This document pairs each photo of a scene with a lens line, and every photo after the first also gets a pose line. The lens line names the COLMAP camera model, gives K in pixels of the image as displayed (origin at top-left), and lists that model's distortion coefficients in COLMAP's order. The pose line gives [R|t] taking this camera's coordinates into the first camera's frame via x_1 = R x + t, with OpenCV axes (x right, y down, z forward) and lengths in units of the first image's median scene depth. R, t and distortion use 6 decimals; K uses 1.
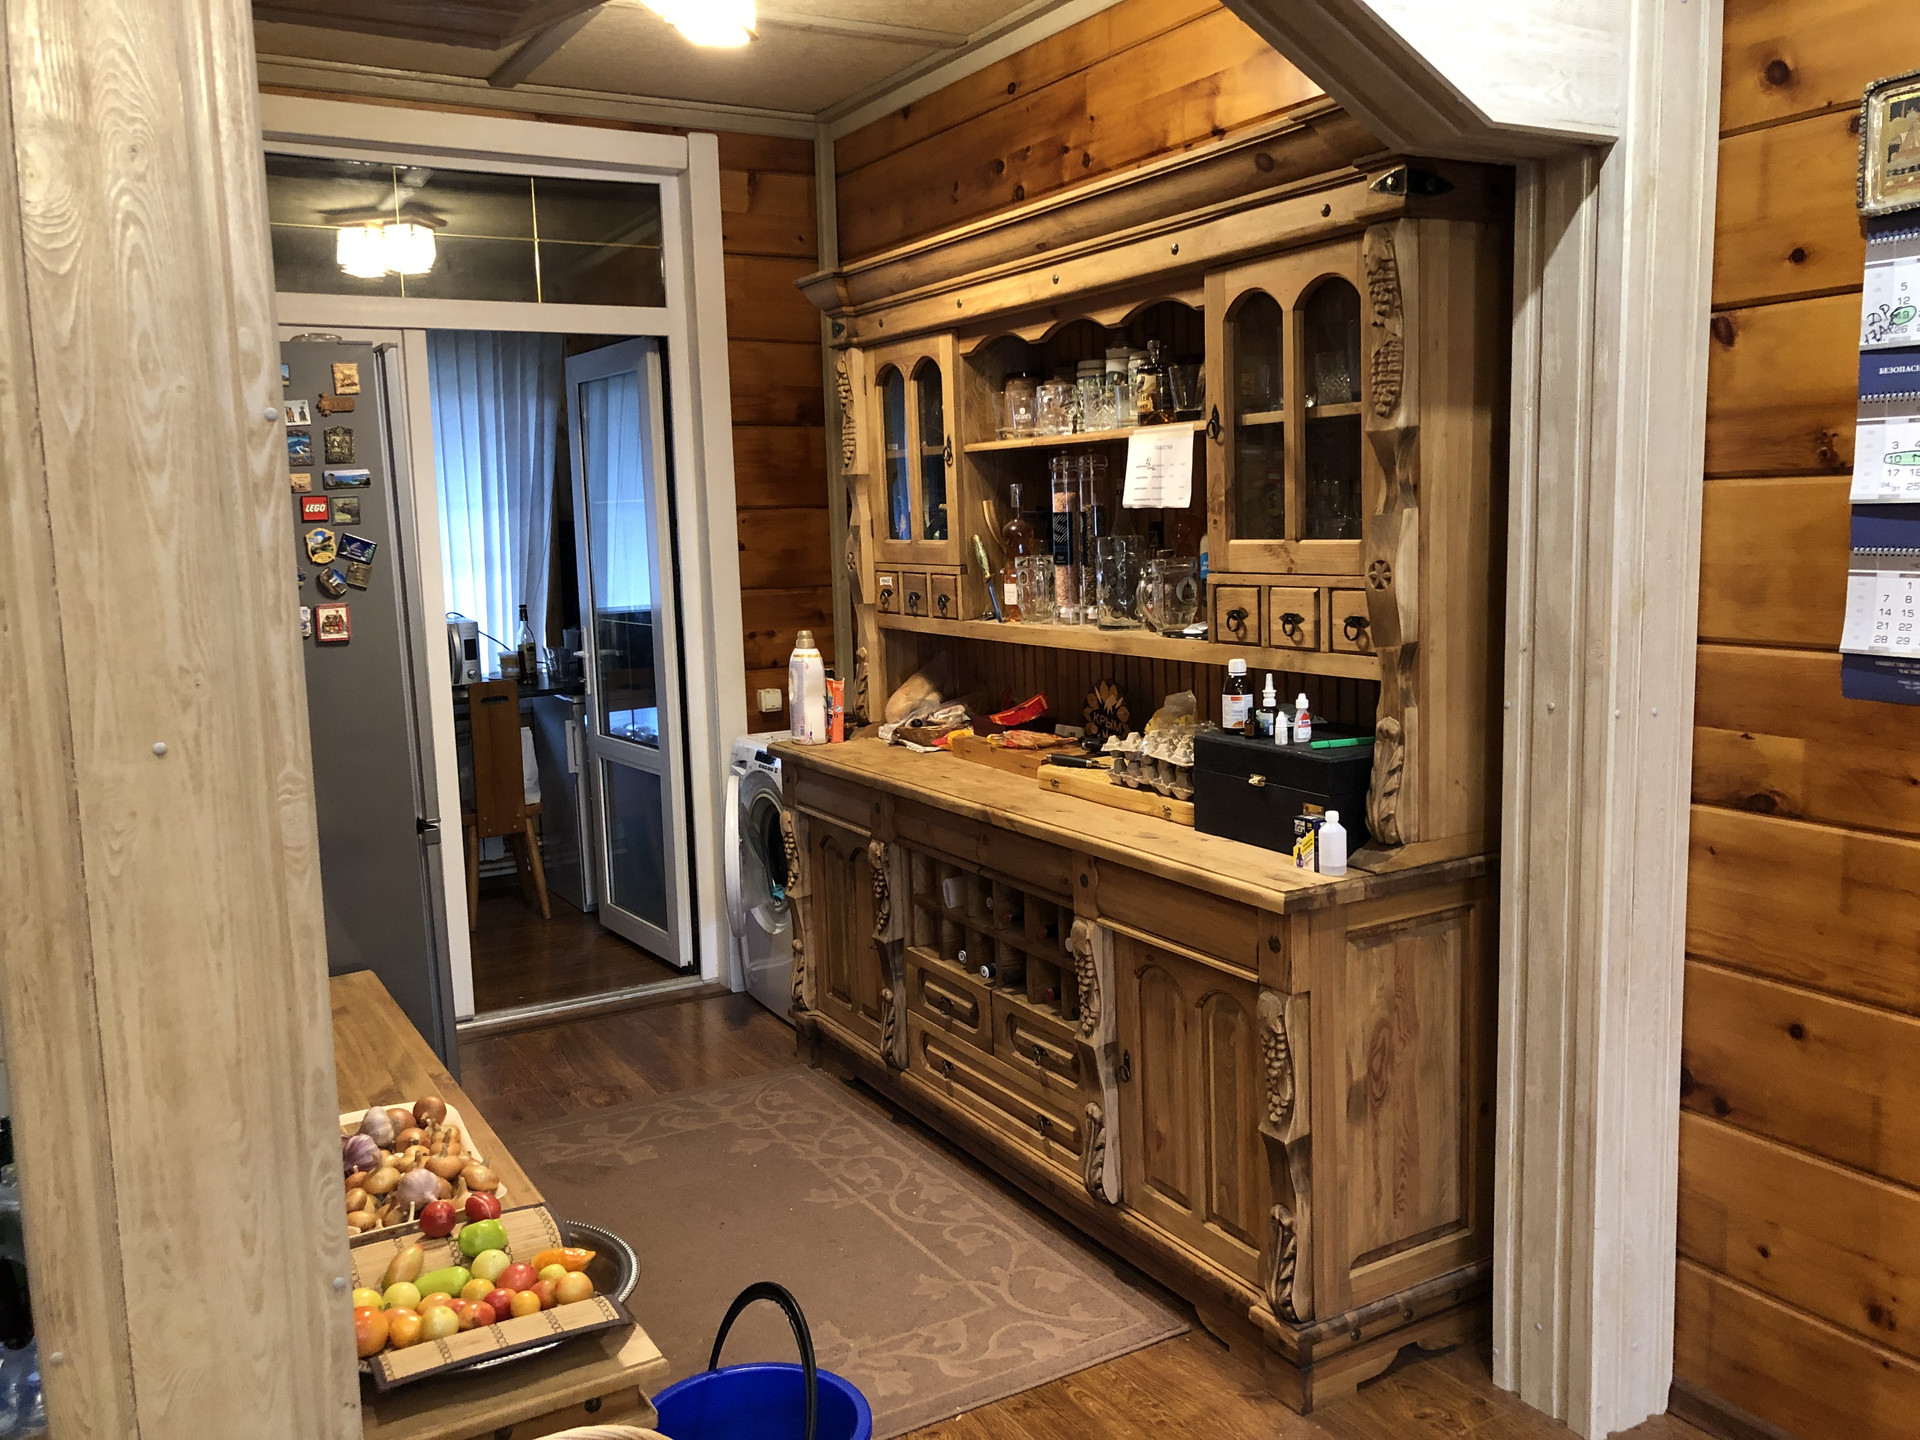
lens RADIAL K [[1583.2, 0, 966.9], [0, 1583.2, 721.9], [0, 0, 1]] dist [0.058147, -0.083466]
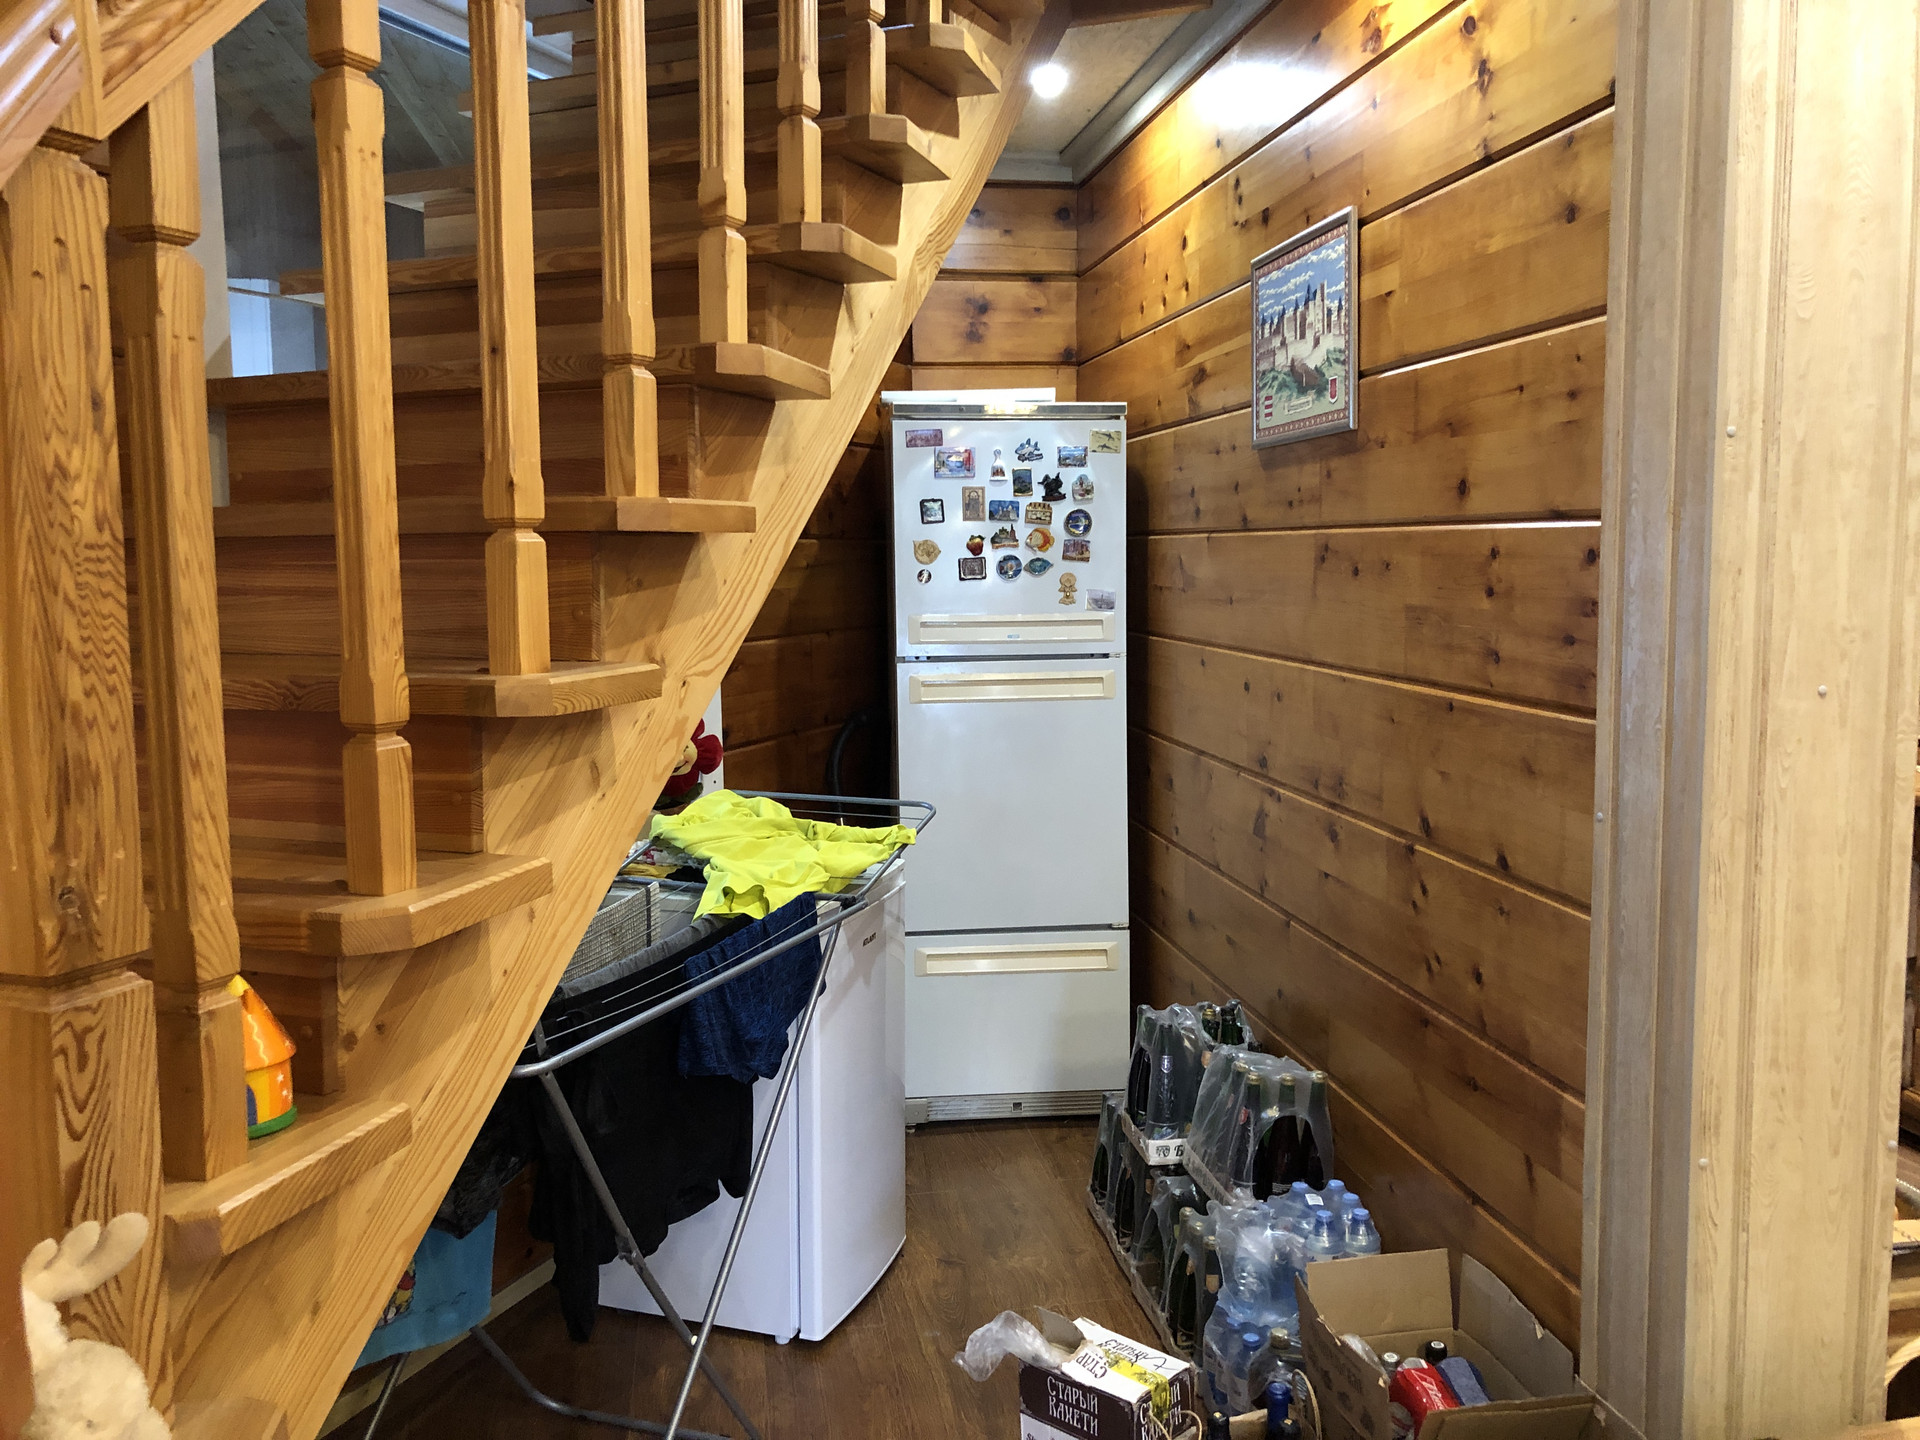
lens RADIAL K [[1583.2, 0, 961.8], [0, 1583.2, 704.8], [0, 0, 1]] dist [0.058147, -0.083466]
pose [[0.930183, 0.054844, -0.362975, -0.683212], [-0.065186, 0.997740, -0.016296, 0.093727], [0.361261, 0.038820, 0.931656, -0.423038]]
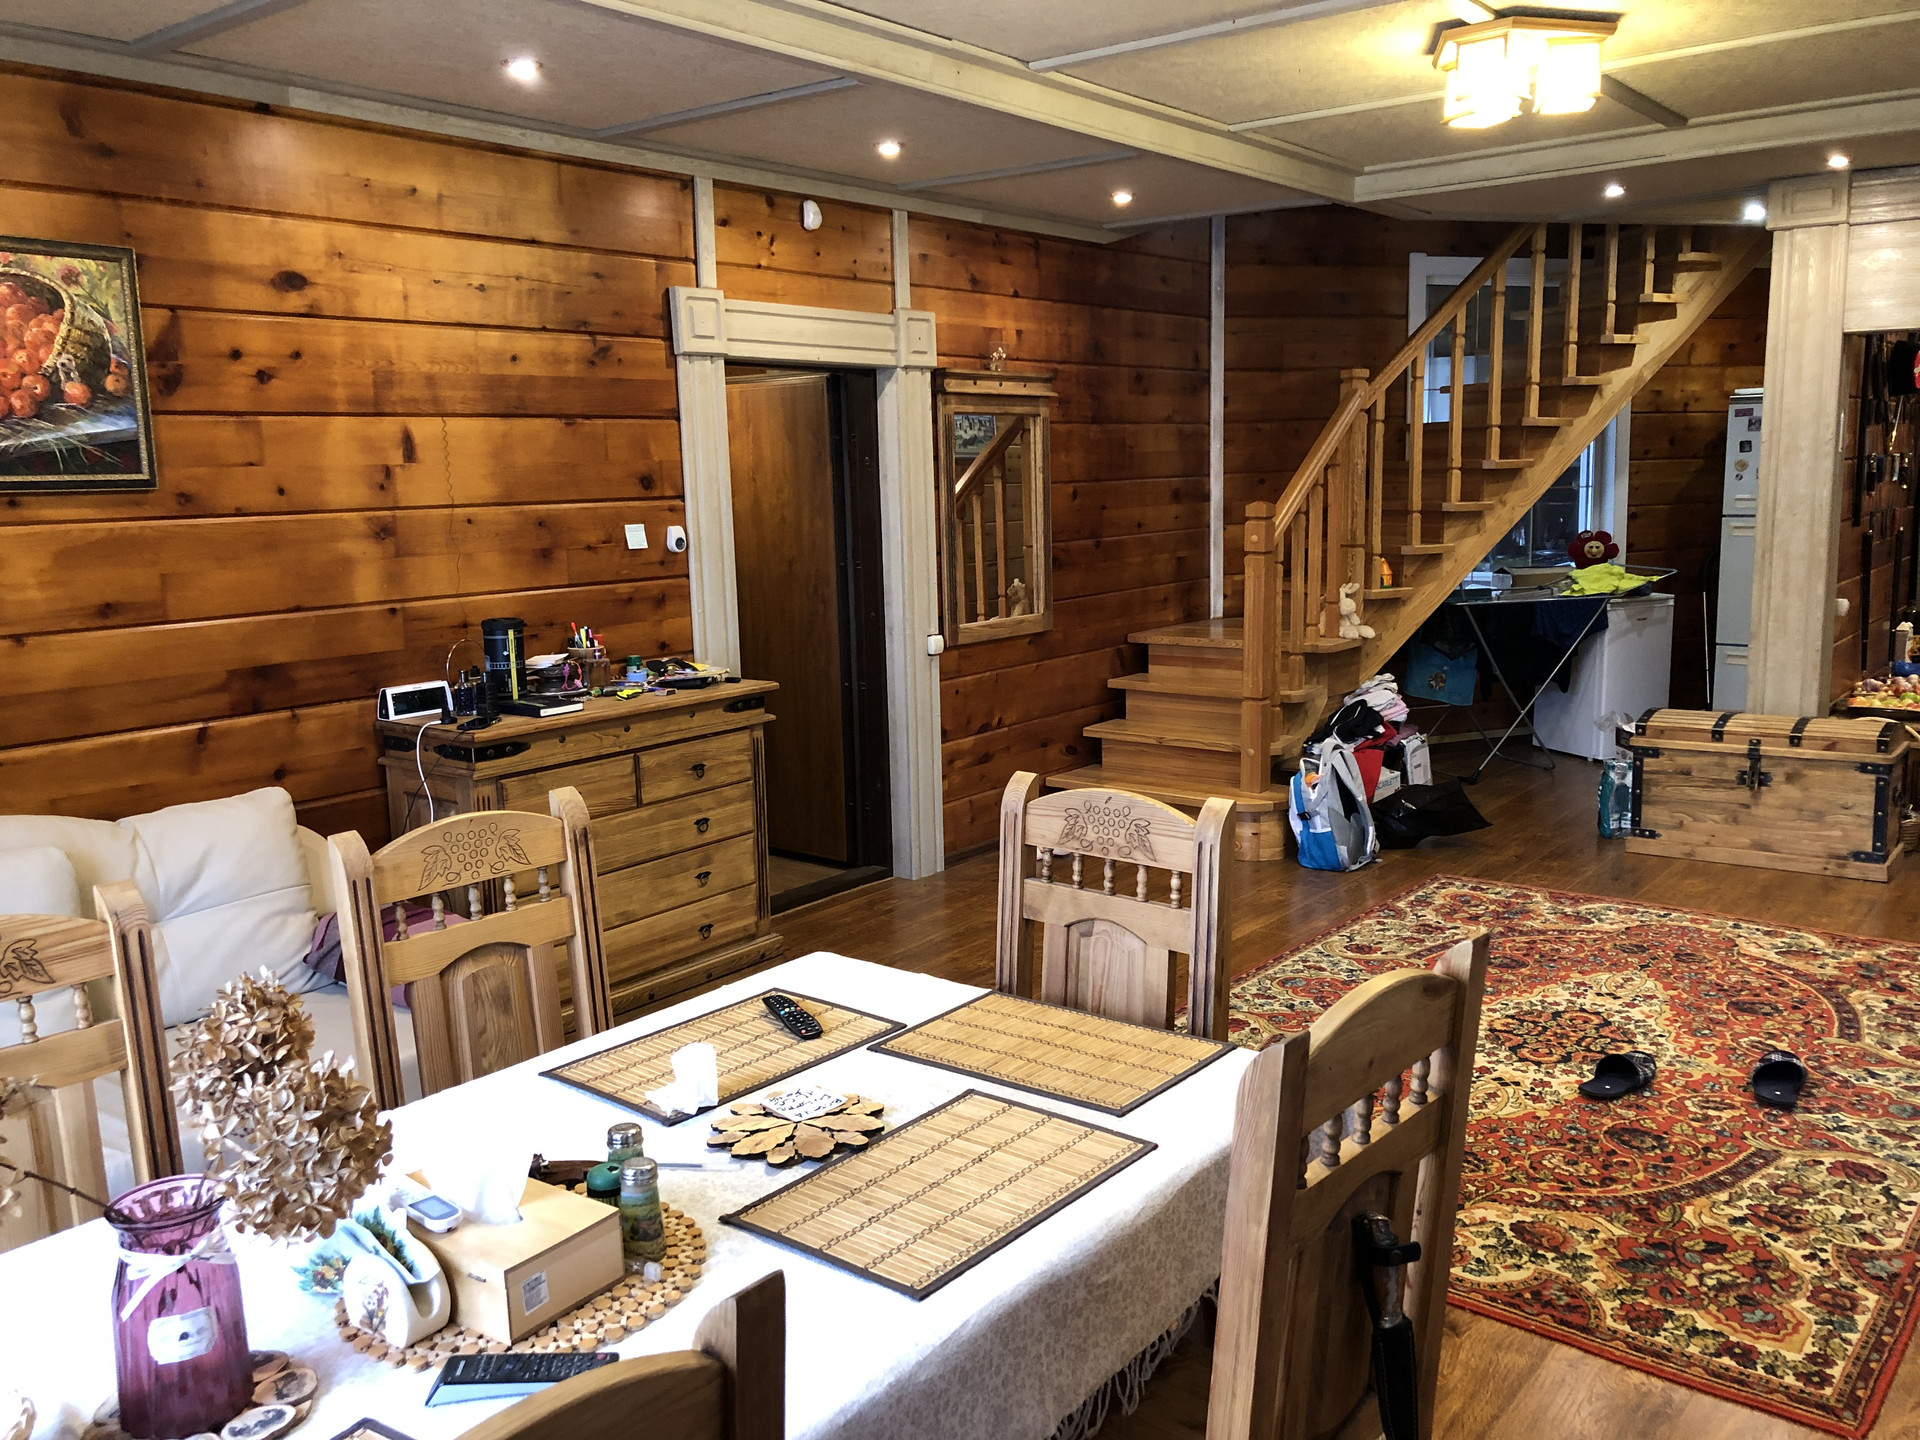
lens RADIAL K [[1583.2, 0, 974.4], [0, 1583.2, 720.1], [0, 0, 1]] dist [0.058147, -0.083466]
pose [[0.368299, 0.171259, -0.913798, 2.861887], [-0.112579, 0.983870, 0.139017, 0.224734], [0.922866, 0.051675, 0.381639, -2.821617]]
